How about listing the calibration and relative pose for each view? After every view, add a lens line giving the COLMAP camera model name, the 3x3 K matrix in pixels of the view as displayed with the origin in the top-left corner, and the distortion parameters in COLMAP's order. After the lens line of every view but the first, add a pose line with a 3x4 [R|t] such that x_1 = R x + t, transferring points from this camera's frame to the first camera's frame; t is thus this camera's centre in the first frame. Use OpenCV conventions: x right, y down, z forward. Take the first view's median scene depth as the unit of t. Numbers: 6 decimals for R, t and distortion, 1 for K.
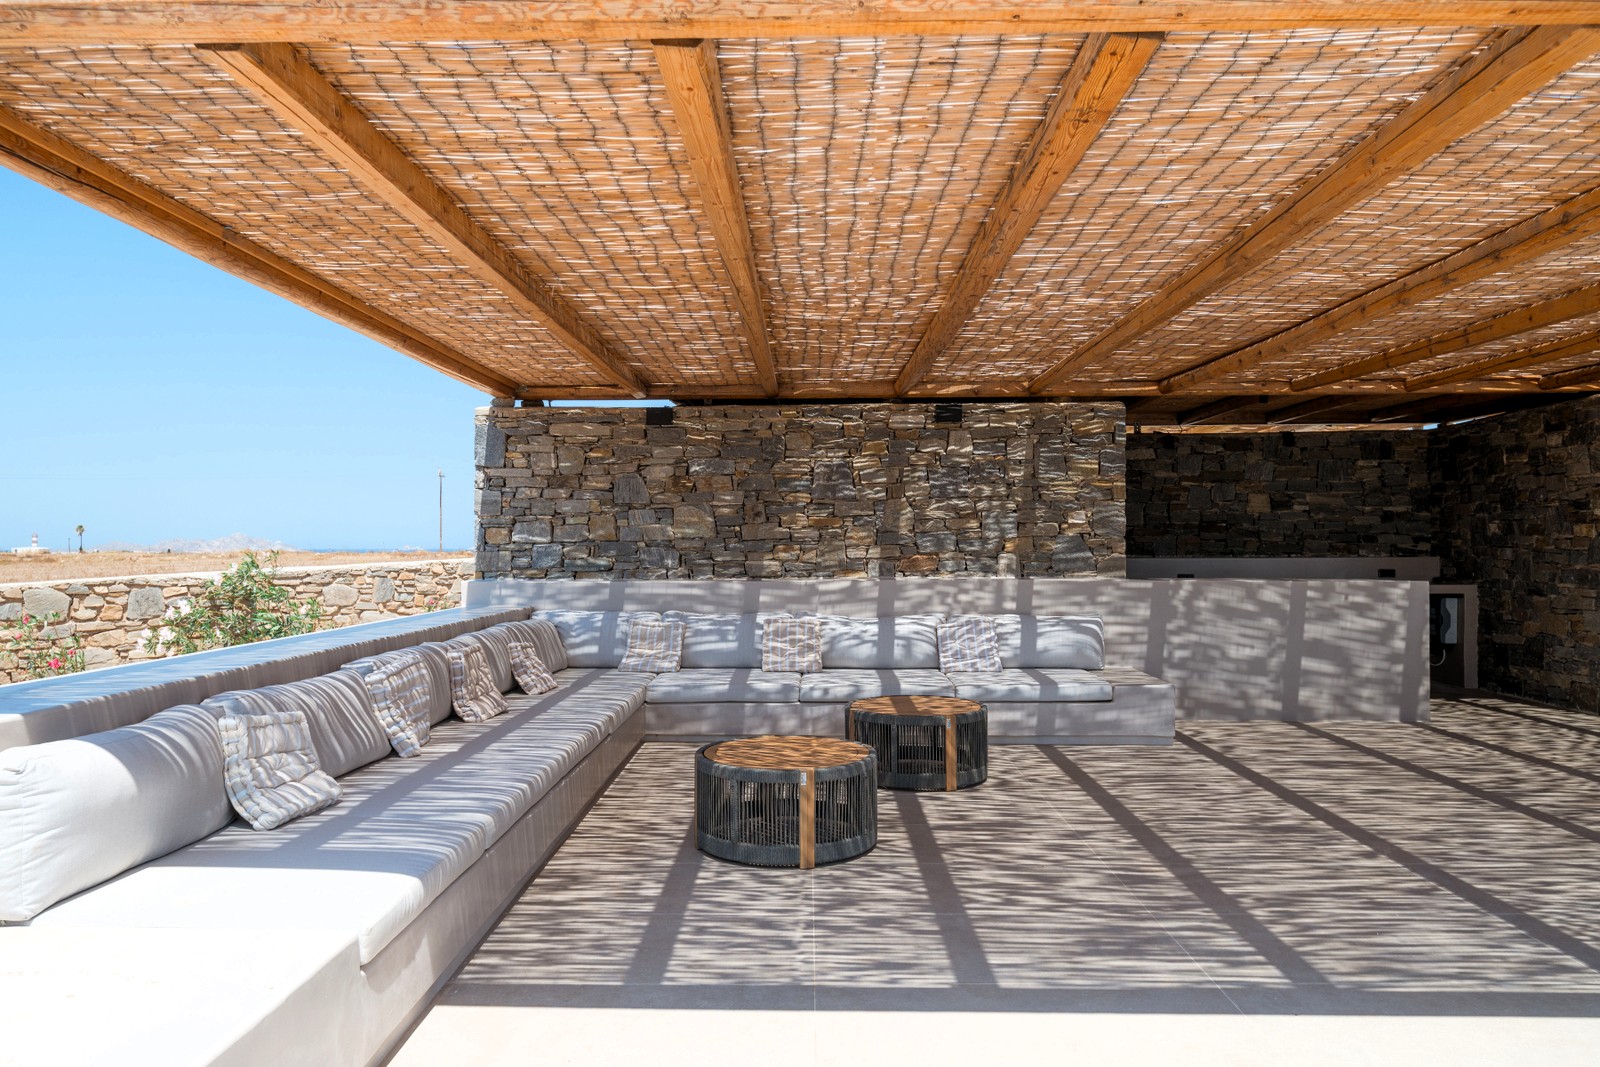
lens RADIAL K [[1074.2, 0, 798.7], [0, 1074.2, 534.5], [0, 0, 1]] dist [-0.001156, -0.004226]
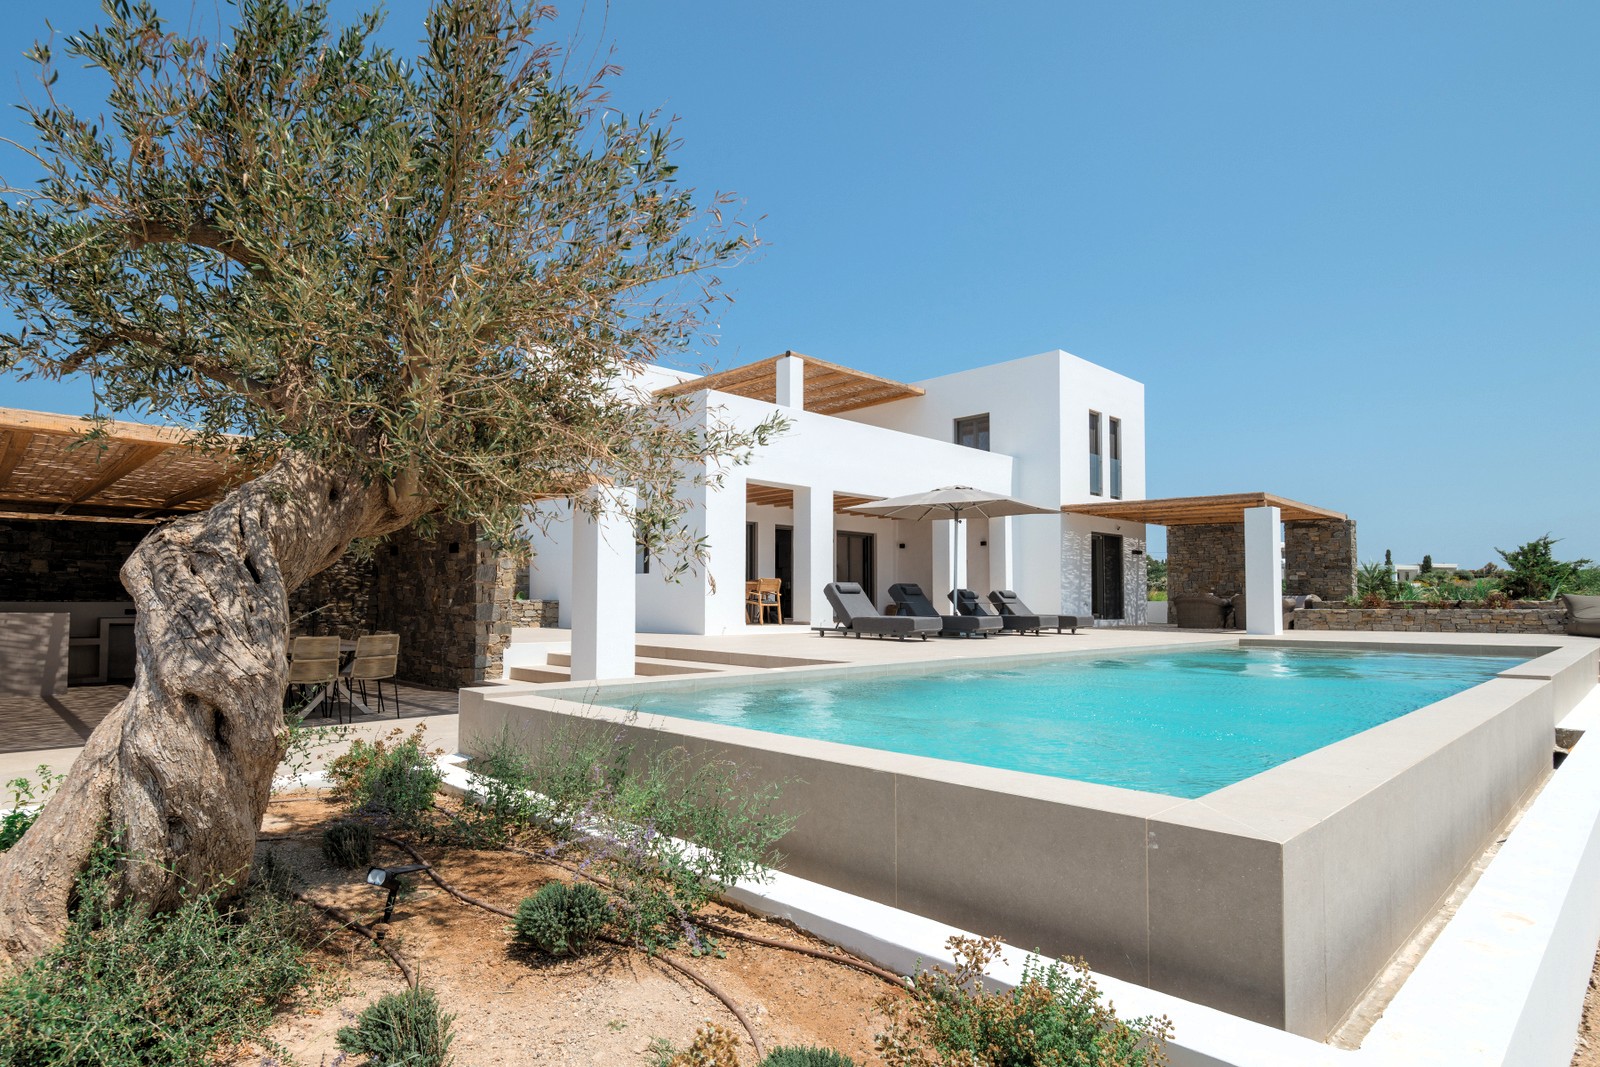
lens RADIAL K [[848.9, 0, 767.5], [0, 848.9, 569.5], [0, 0, 1]] dist [0.000499, -0.002732]
pose [[0.706844, 0.034790, 0.706513, 0.413944], [-0.009932, 0.999179, -0.039265, 0.017463], [-0.707299, 0.020737, 0.706610, -0.779123]]
